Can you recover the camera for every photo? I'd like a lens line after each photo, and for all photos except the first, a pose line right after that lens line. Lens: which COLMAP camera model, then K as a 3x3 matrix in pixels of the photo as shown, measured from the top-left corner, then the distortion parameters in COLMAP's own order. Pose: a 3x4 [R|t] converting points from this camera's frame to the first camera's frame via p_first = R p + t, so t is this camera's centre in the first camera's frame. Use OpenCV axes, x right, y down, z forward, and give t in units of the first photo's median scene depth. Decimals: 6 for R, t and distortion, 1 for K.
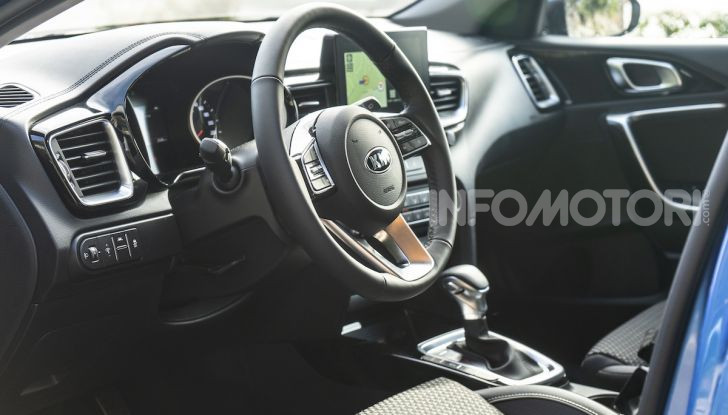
lens RADIAL K [[1439.4, 0, 364.0], [0, 1439.4, 207.5], [0, 0, 1]] dist [0.006598, -0.036602]
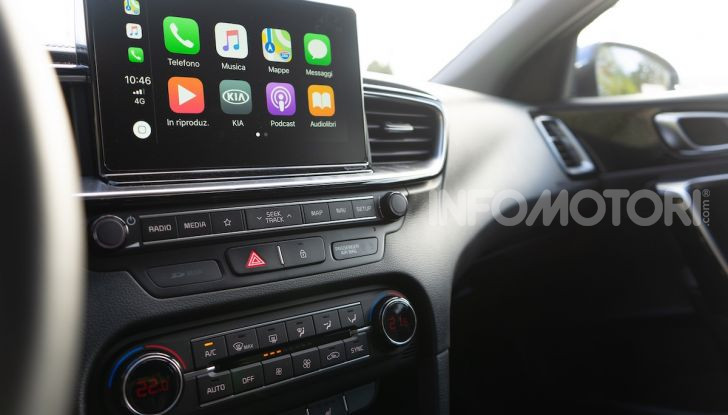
lens RADIAL K [[637.0, 0, 364.0], [0, 637.0, 207.5], [0, 0, 1]] dist [0.010980, 0.003043]
pose [[0.982625, -0.009009, -0.185382, 0.073763], [-0.004487, 0.997376, -0.072253, -0.024421], [0.185546, 0.071829, 0.980007, 0.620821]]
